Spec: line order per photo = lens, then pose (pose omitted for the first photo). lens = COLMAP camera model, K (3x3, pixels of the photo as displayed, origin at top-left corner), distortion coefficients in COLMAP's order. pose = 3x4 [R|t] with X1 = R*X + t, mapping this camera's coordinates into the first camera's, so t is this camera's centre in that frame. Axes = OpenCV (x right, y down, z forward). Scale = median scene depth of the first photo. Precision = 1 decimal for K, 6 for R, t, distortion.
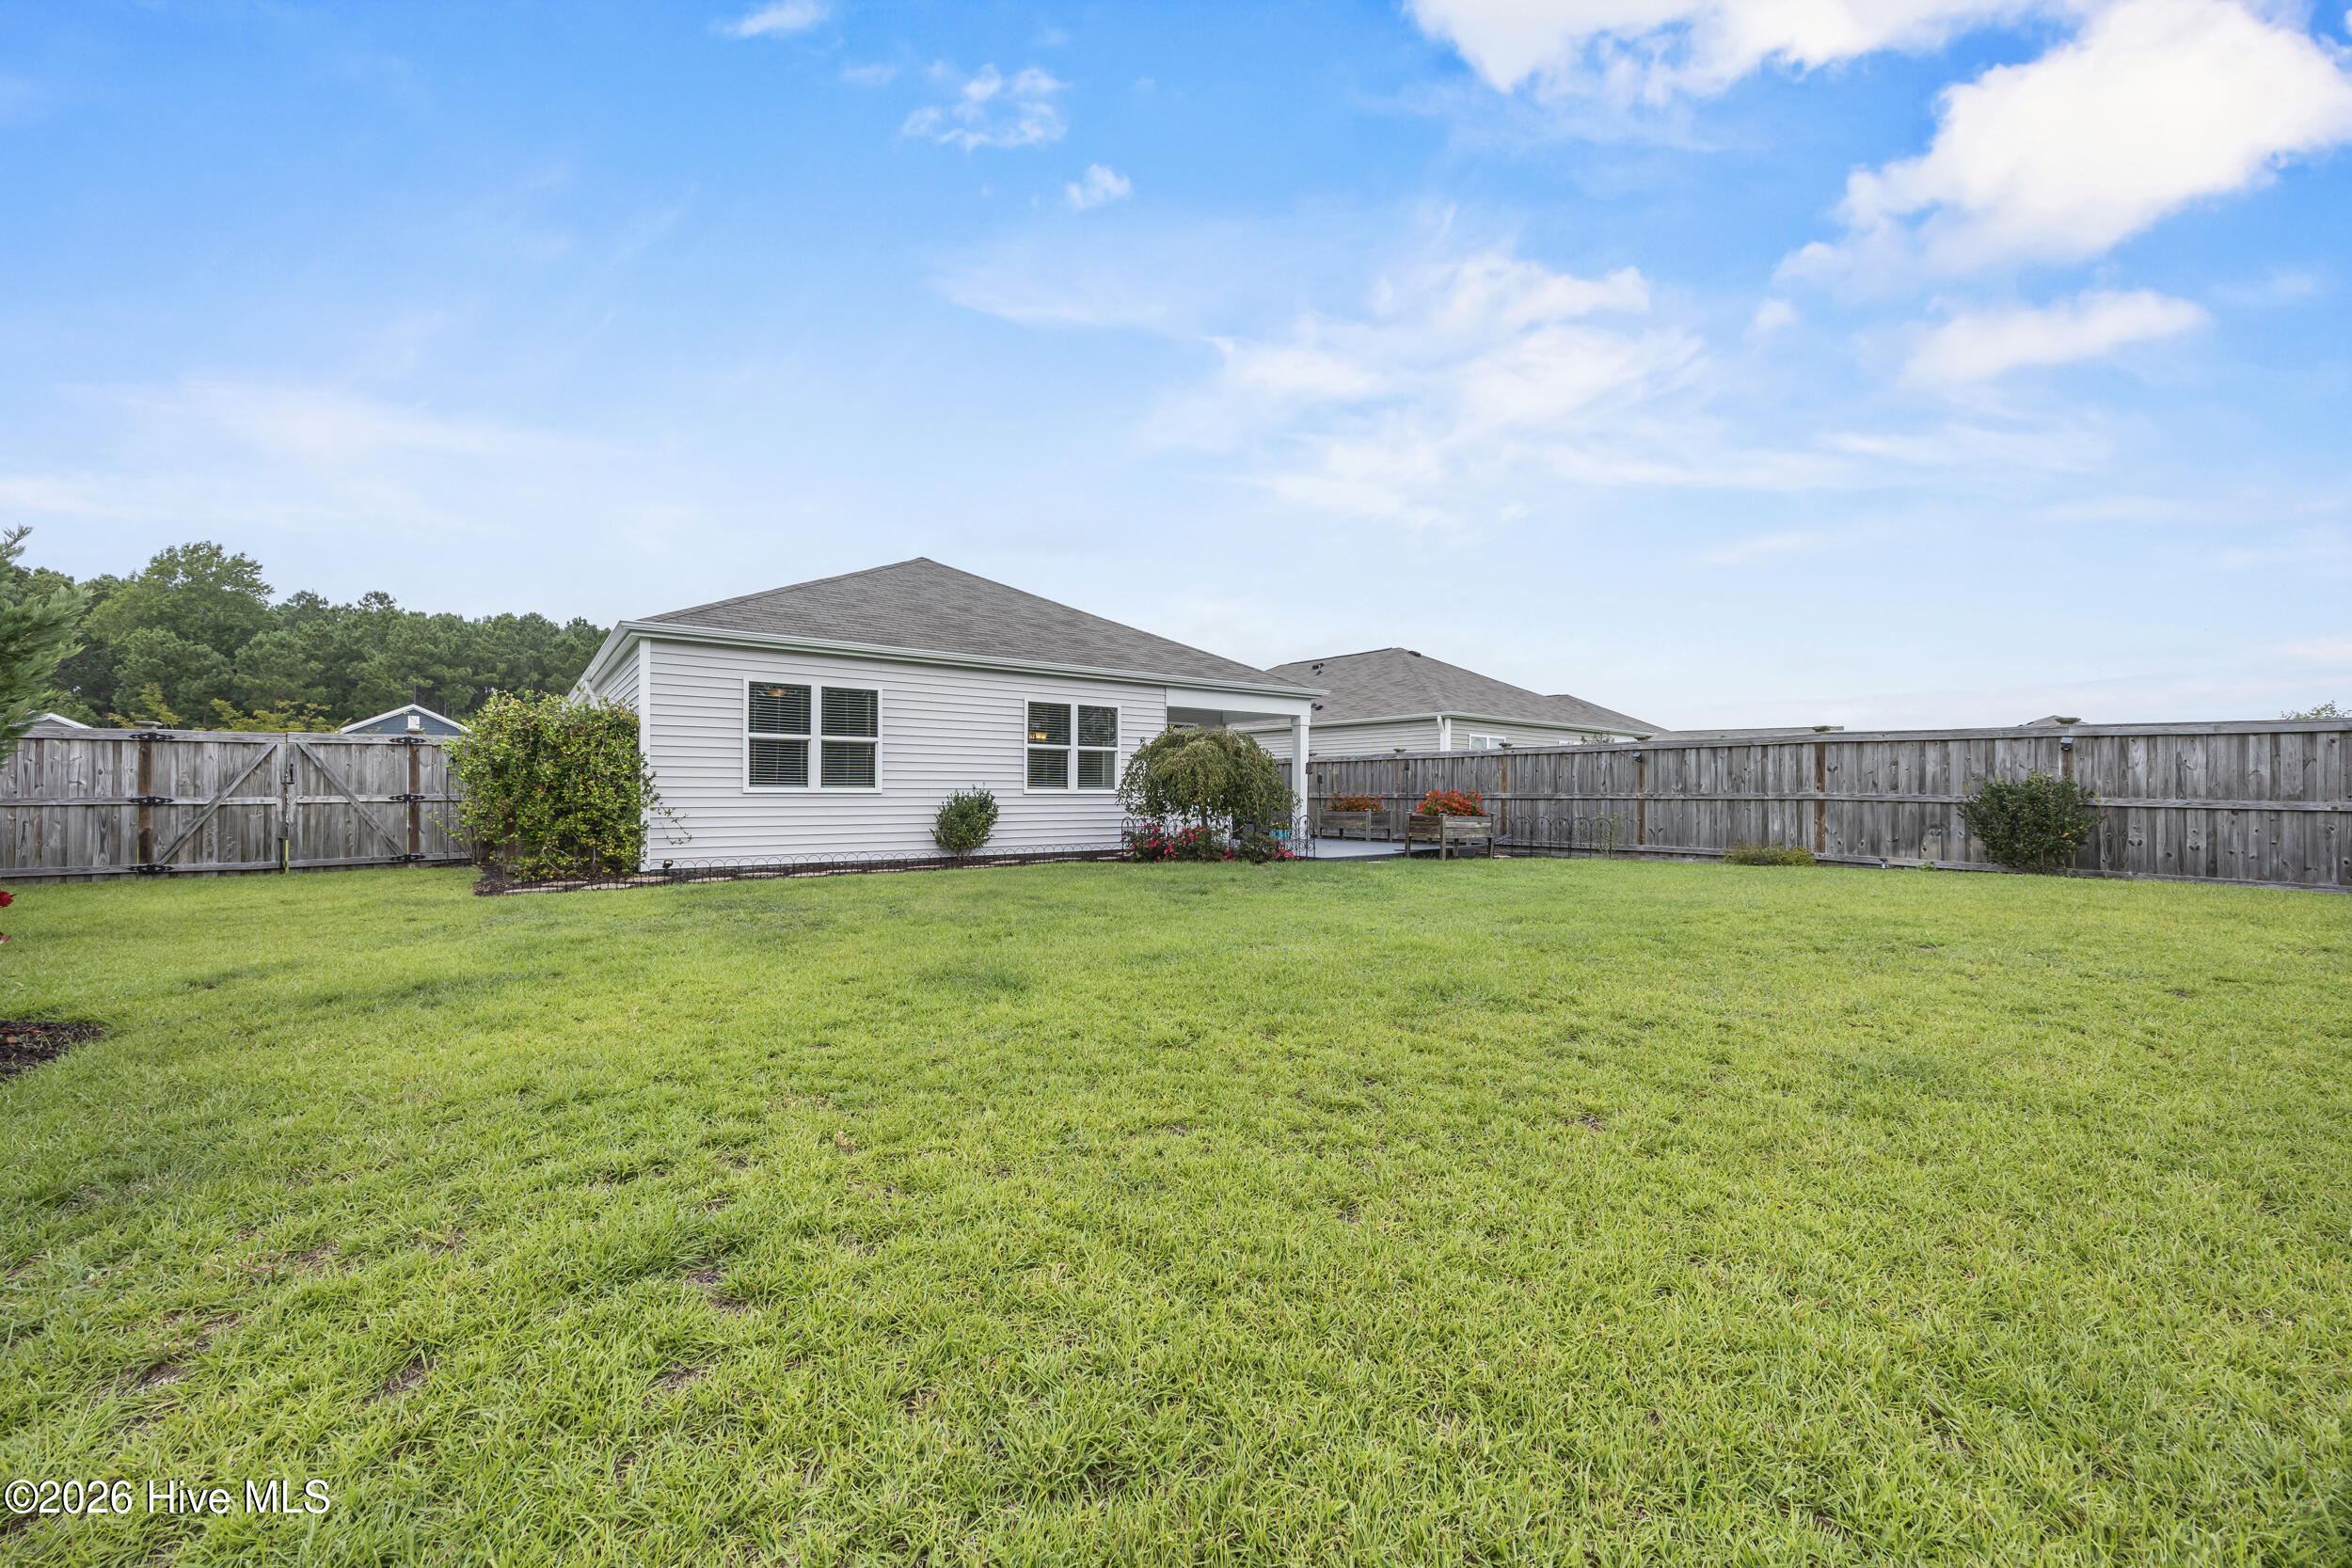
lens RADIAL K [[901.7, 0, 1166.3], [0, 901.7, 785.7], [0, 0, 1]] dist [-0.002427, 0.000108]
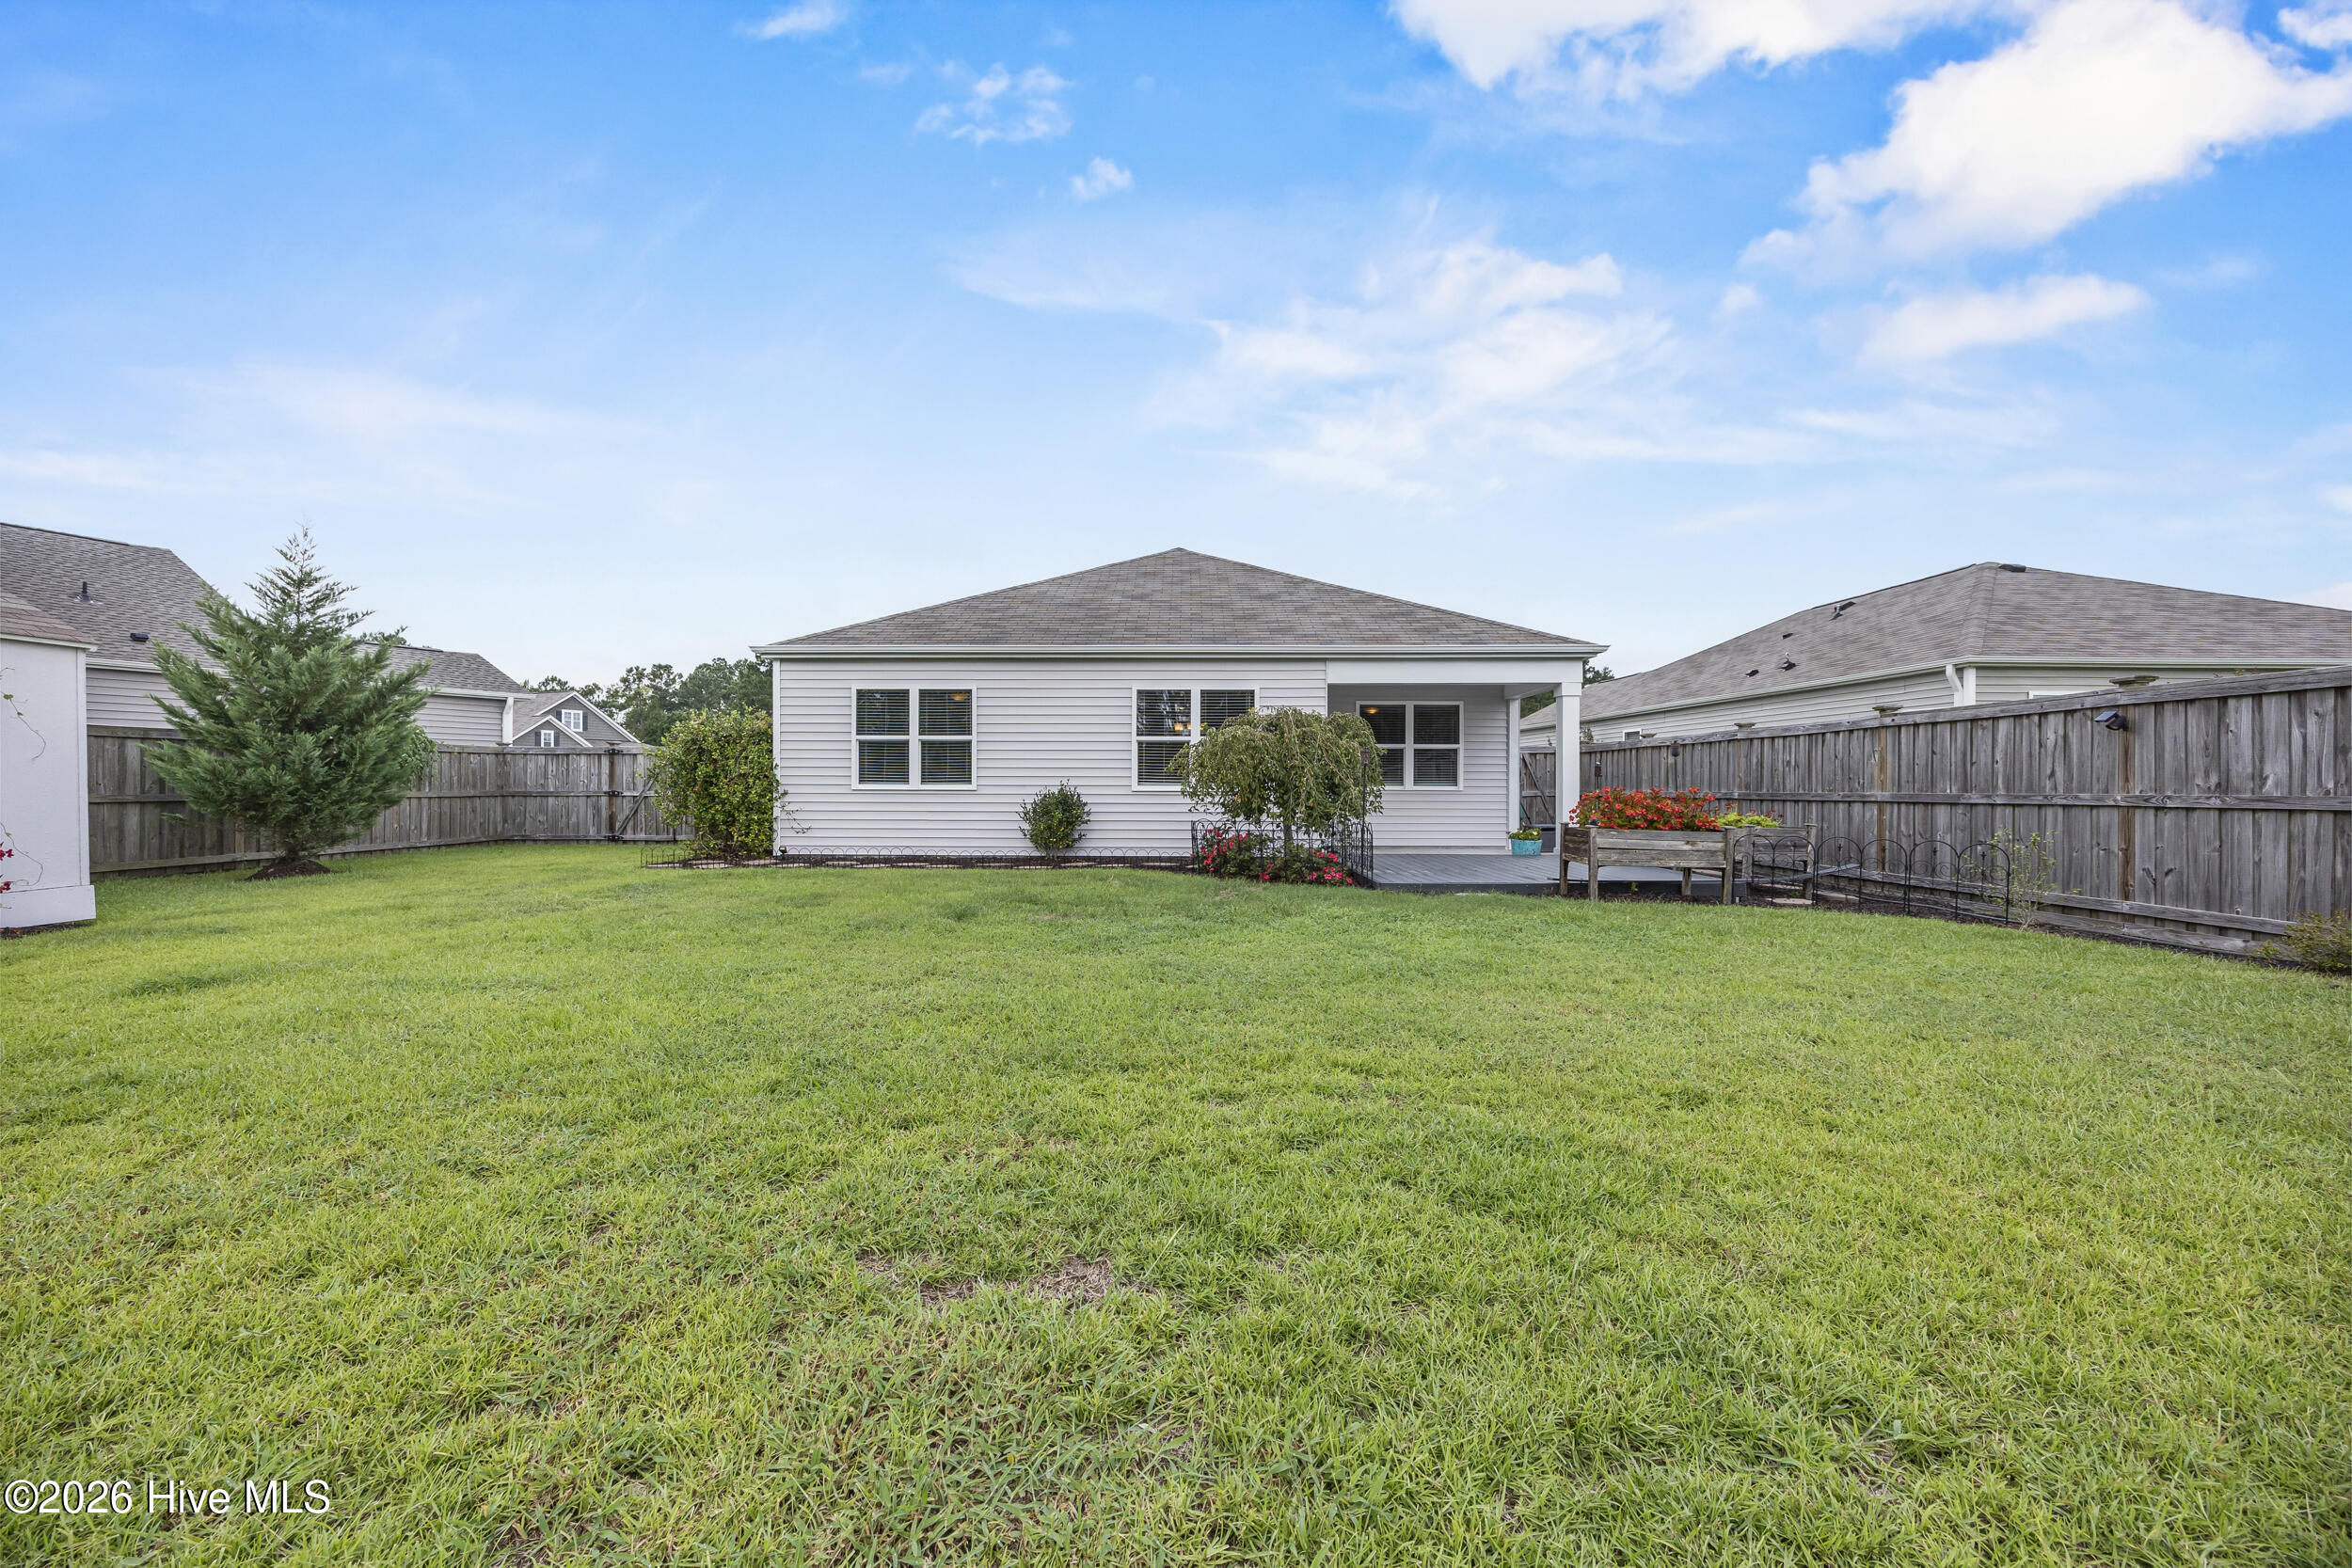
lens RADIAL K [[901.7, 0, 1166.3], [0, 901.7, 785.7], [0, 0, 1]] dist [-0.002427, 0.000108]
pose [[0.777162, 0.000504, -0.629300, 0.495413], [0.003331, 0.999982, 0.004914, -0.000563], [0.629292, -0.005915, 0.777147, 0.341709]]
